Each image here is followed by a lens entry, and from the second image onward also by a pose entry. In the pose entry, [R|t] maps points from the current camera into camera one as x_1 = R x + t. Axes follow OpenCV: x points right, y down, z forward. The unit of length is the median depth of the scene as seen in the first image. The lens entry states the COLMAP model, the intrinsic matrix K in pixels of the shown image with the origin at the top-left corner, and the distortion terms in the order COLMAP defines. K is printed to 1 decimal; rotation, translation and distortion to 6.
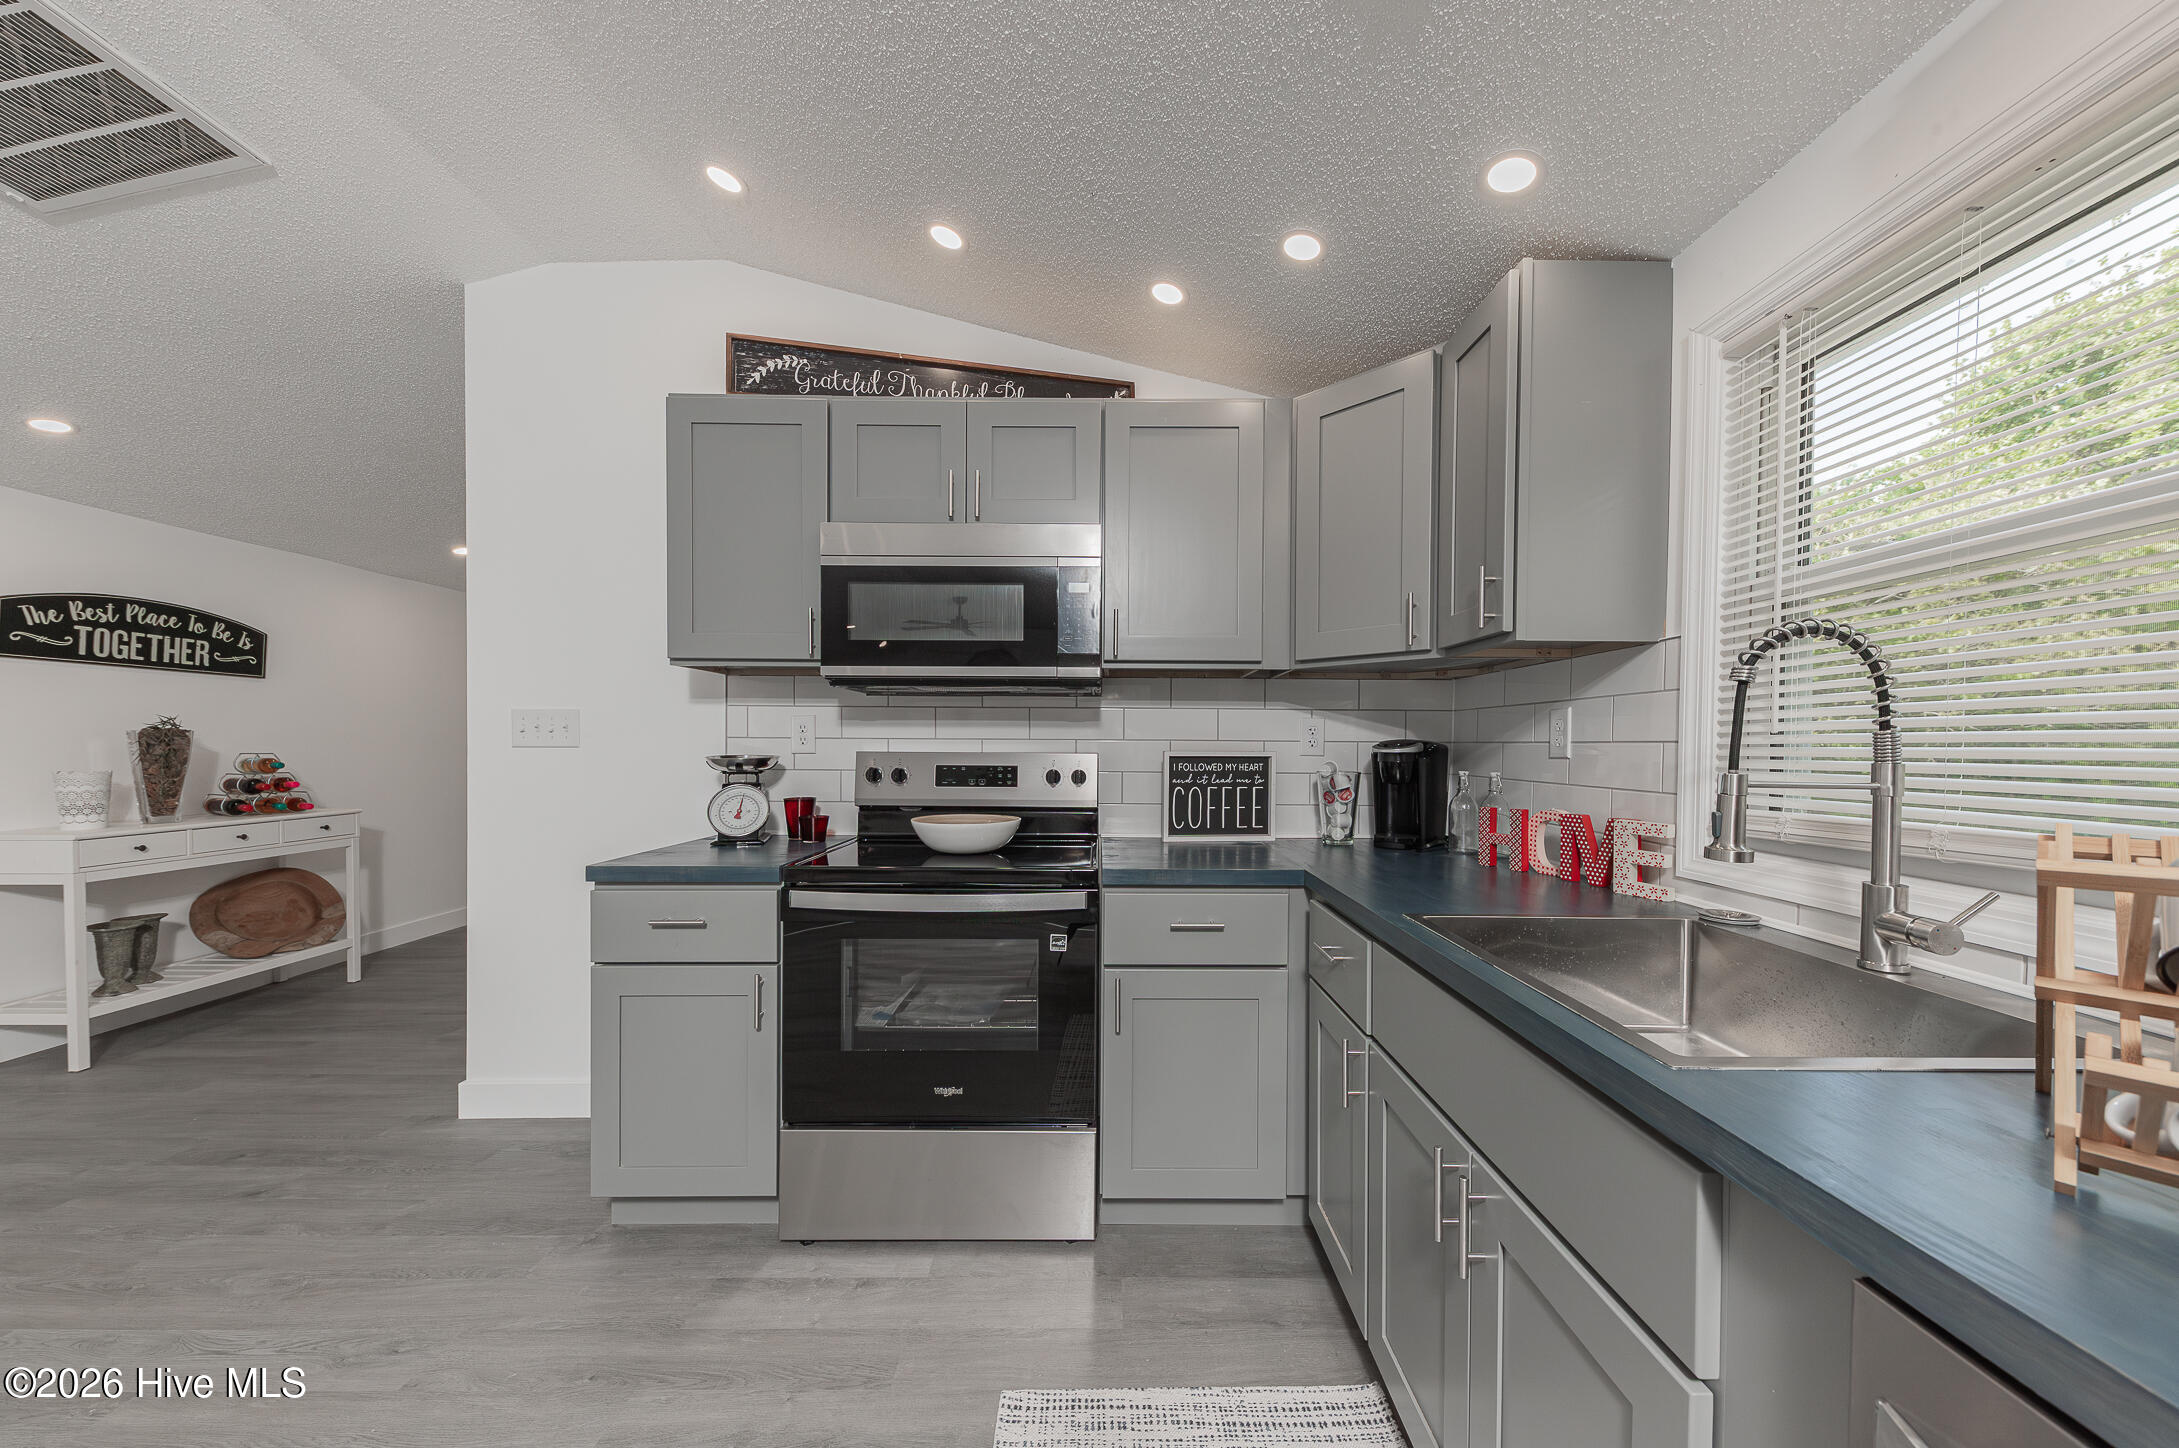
lens RADIAL K [[756.6, 0, 1108.1], [0, 756.6, 751.0], [0, 0, 1]] dist [0.008576, -0.000136]
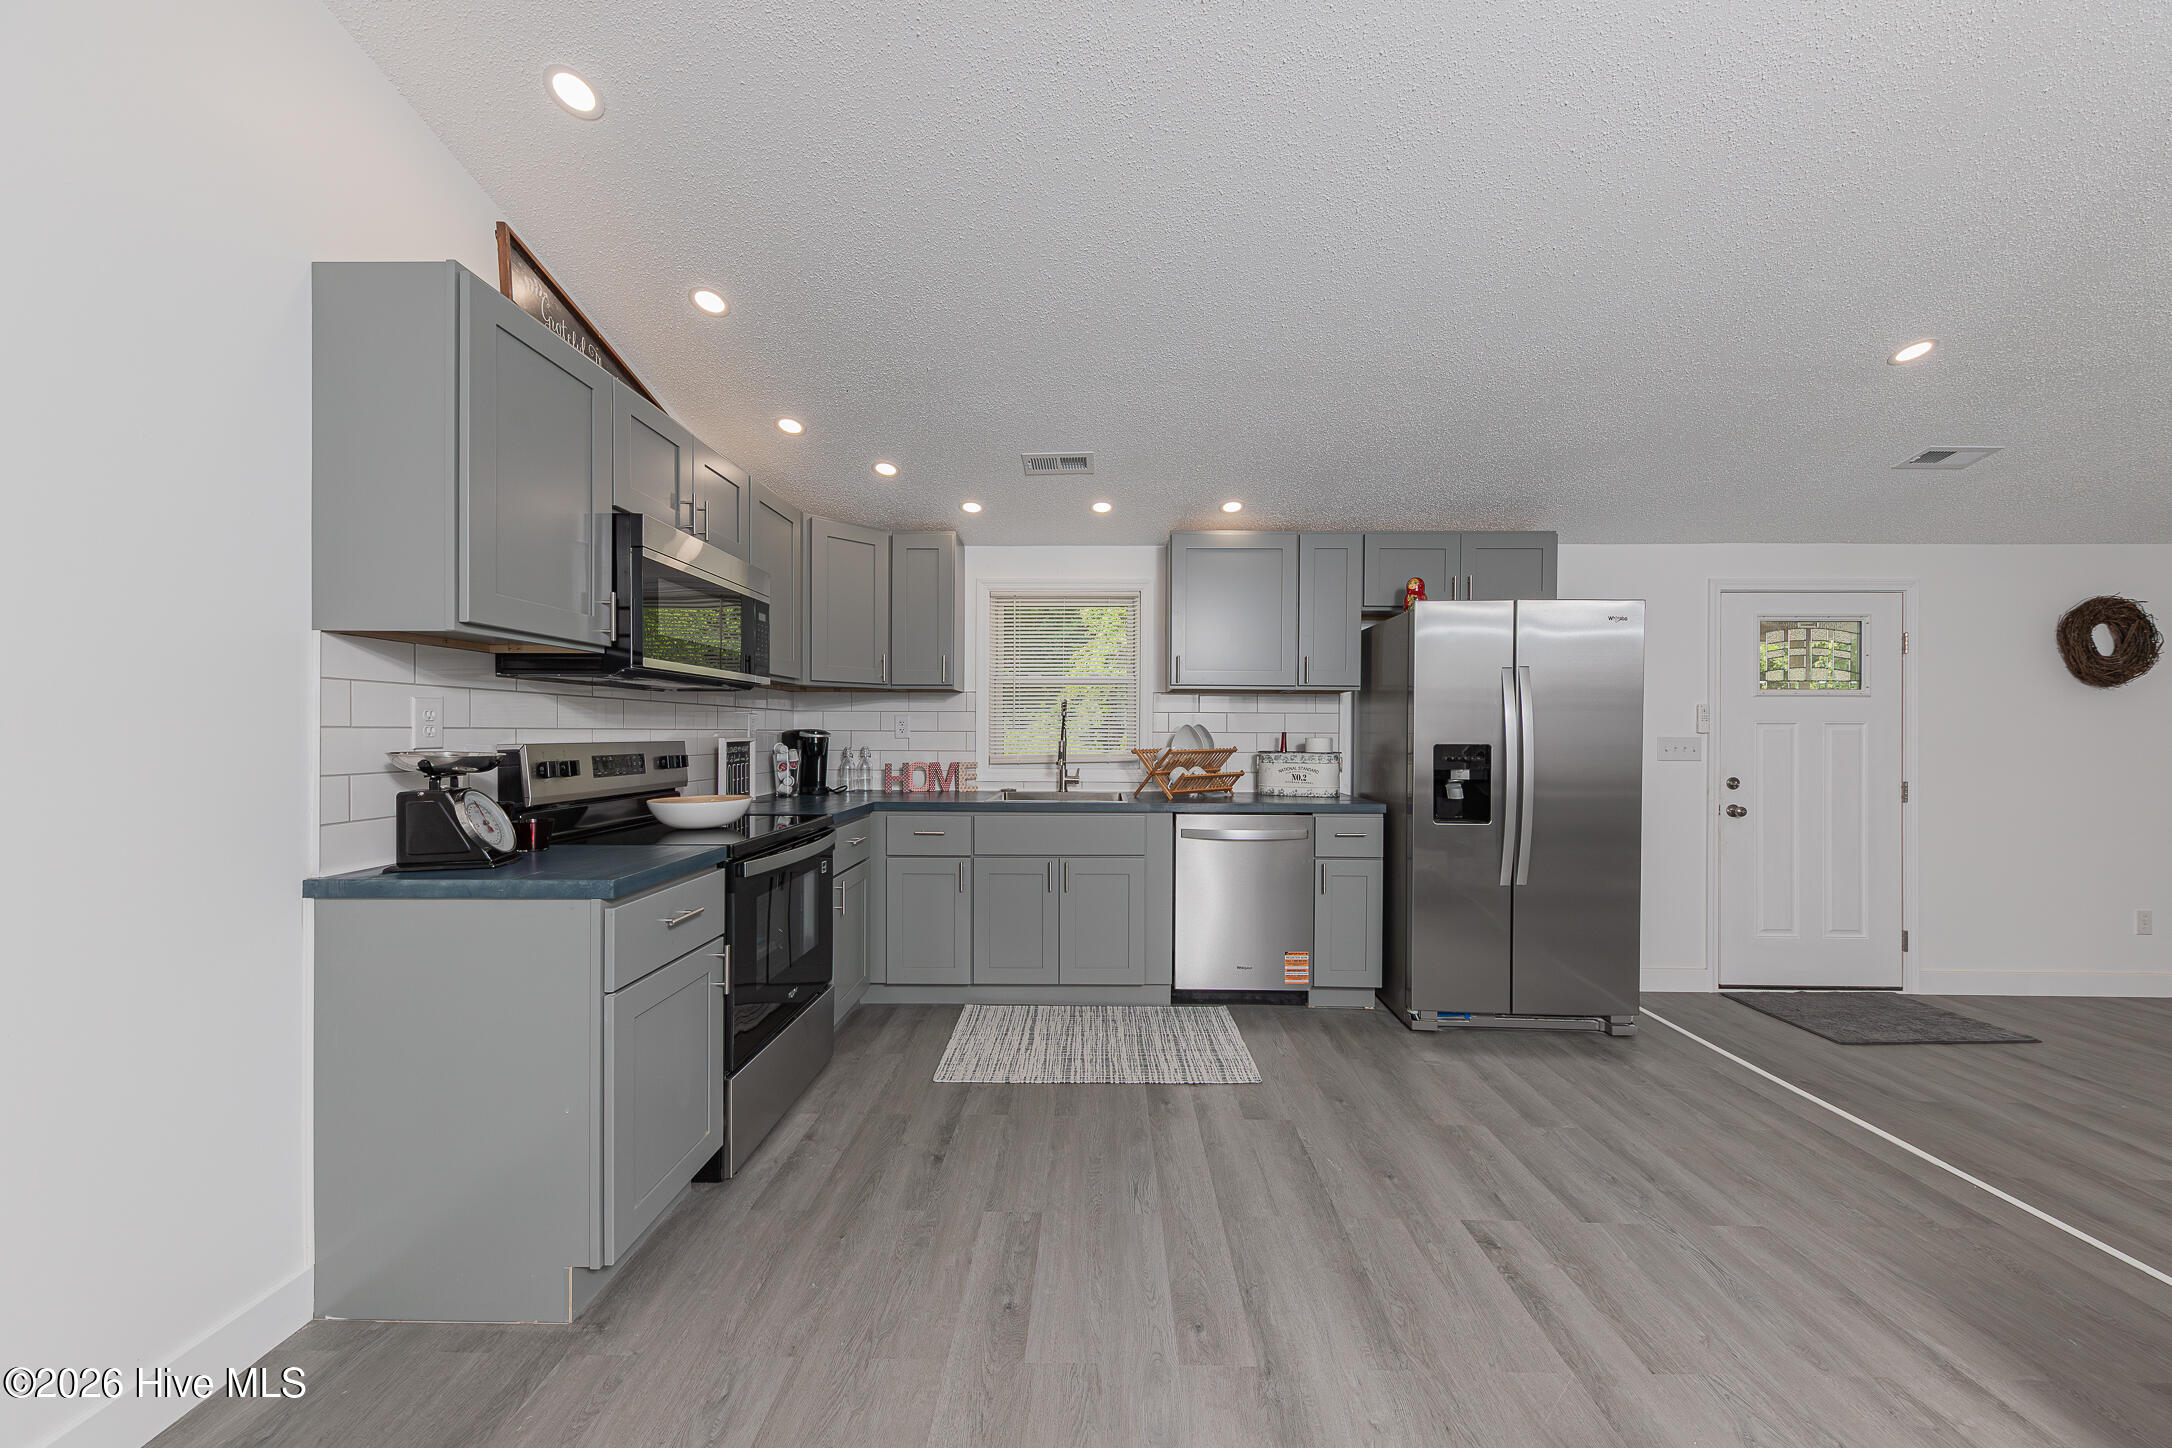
lens RADIAL K [[743.0, 0, 1088.3], [0, 743.0, 738.2], [0, 0, 1]] dist [0.010590, -0.003640]
pose [[0.020388, -0.014089, 0.999693, -1.227495], [0.004888, 0.999890, 0.013992, -0.014663], [-0.999780, 0.004601, 0.020455, 0.363552]]
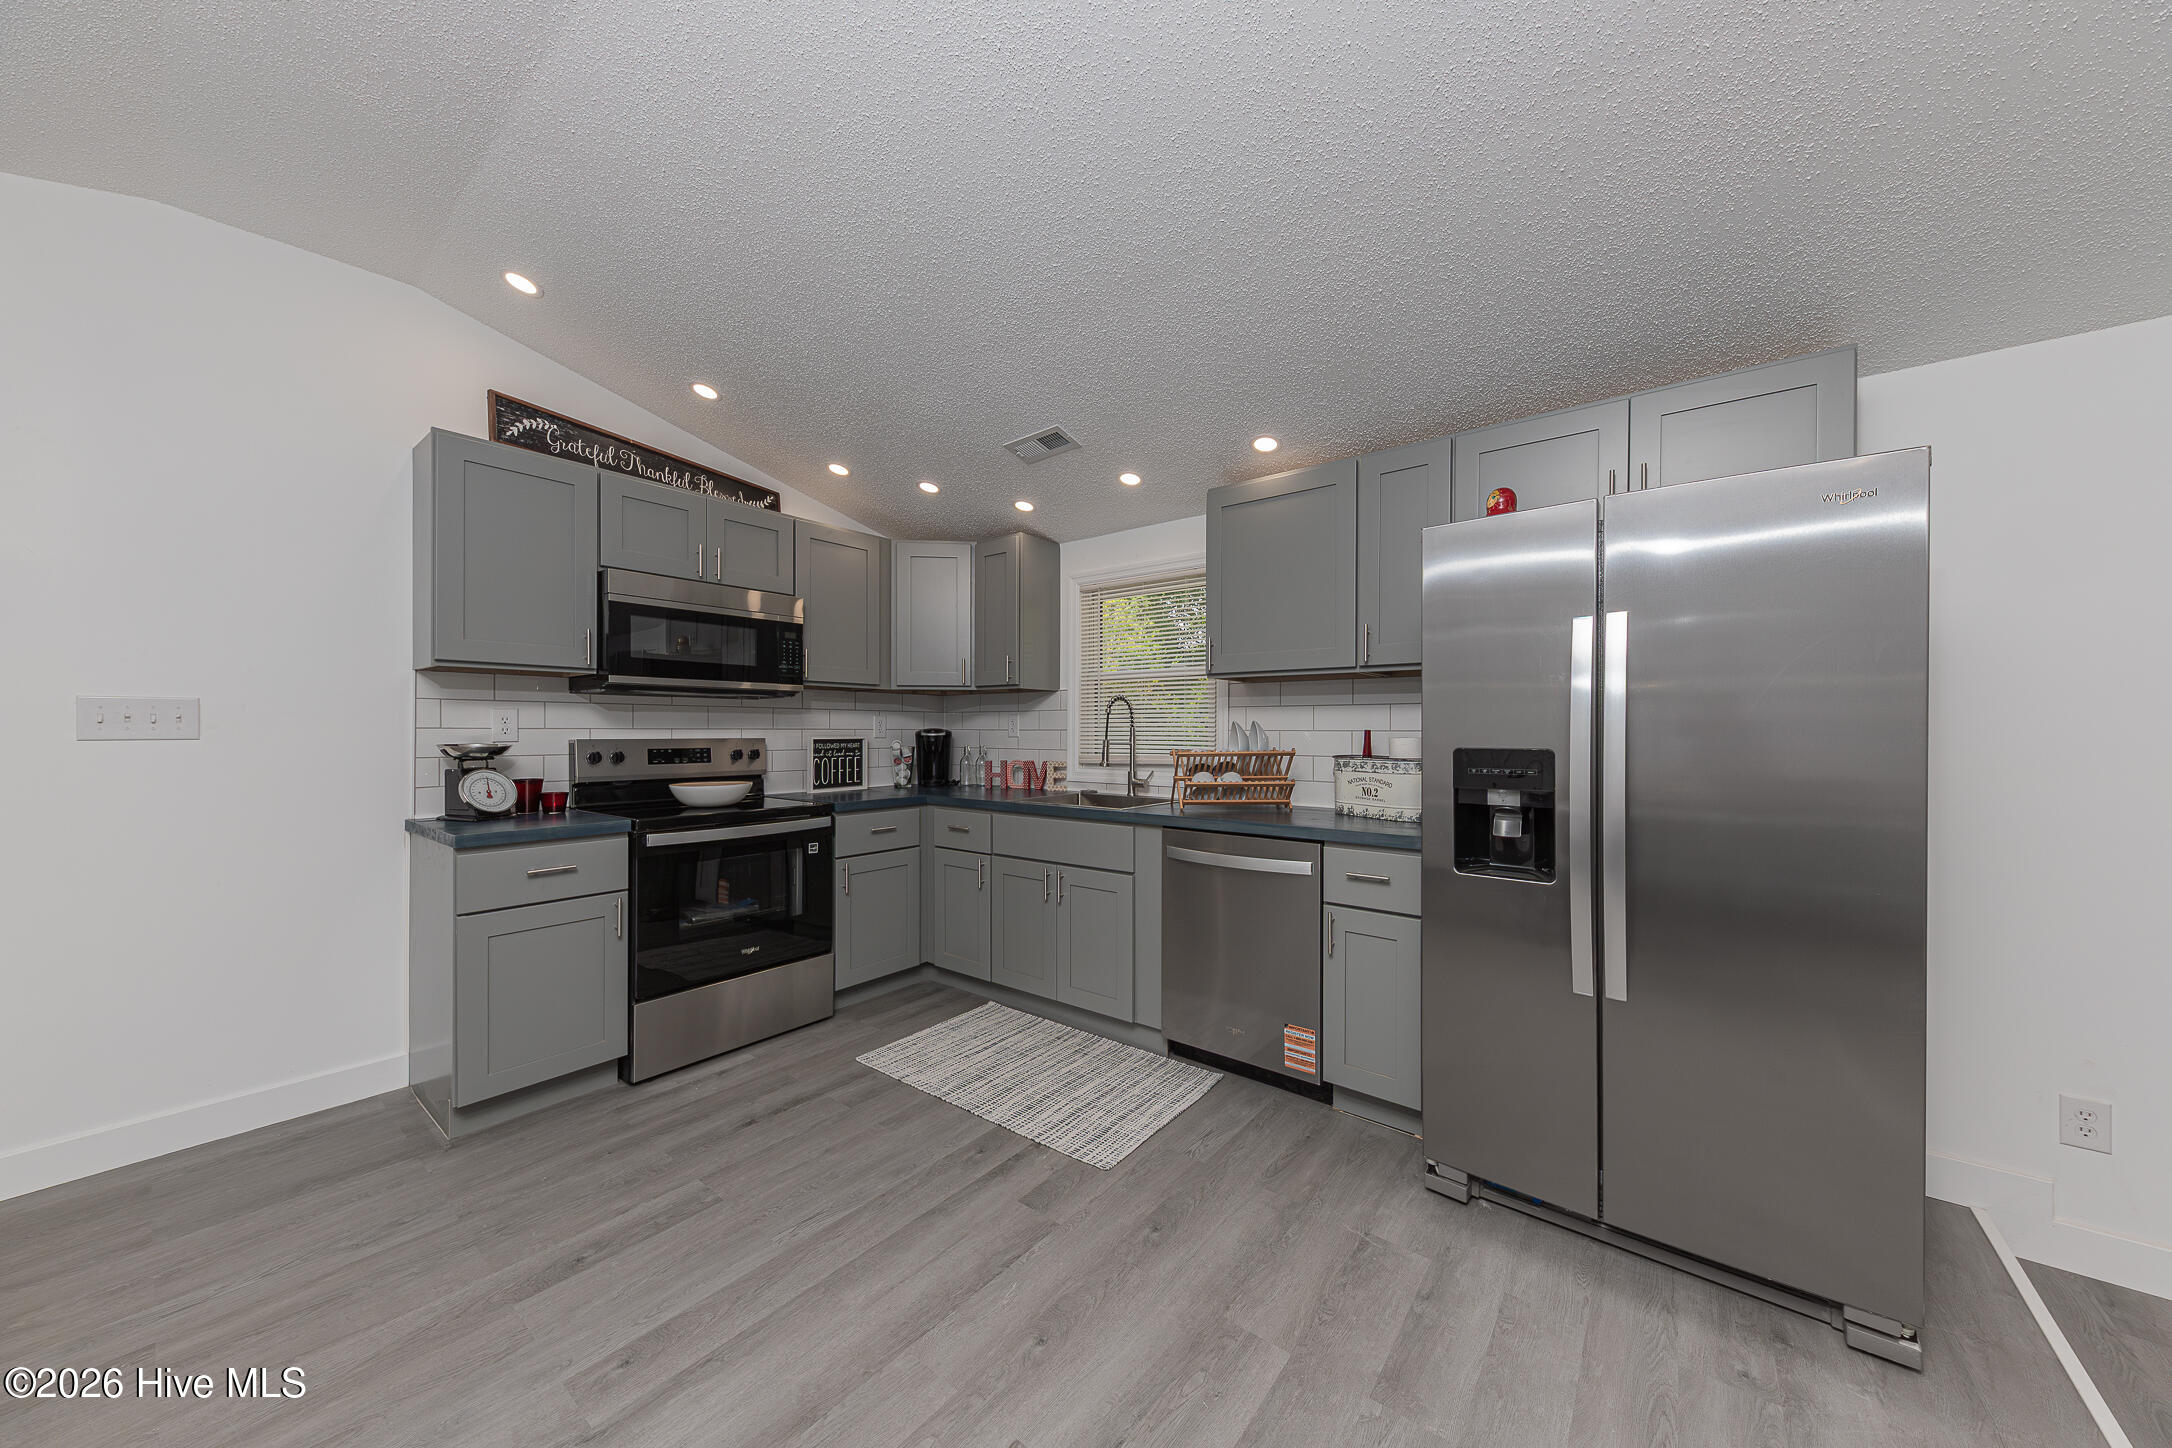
lens RADIAL K [[737.9, 0, 1091.4], [0, 737.9, 733.8], [0, 0, 1]] dist [0.011990, -0.005613]
pose [[0.620828, -0.009657, 0.783887, -0.796638], [0.009796, 0.999942, 0.004560, -0.006698], [-0.783885, 0.004848, 0.620887, -0.434770]]
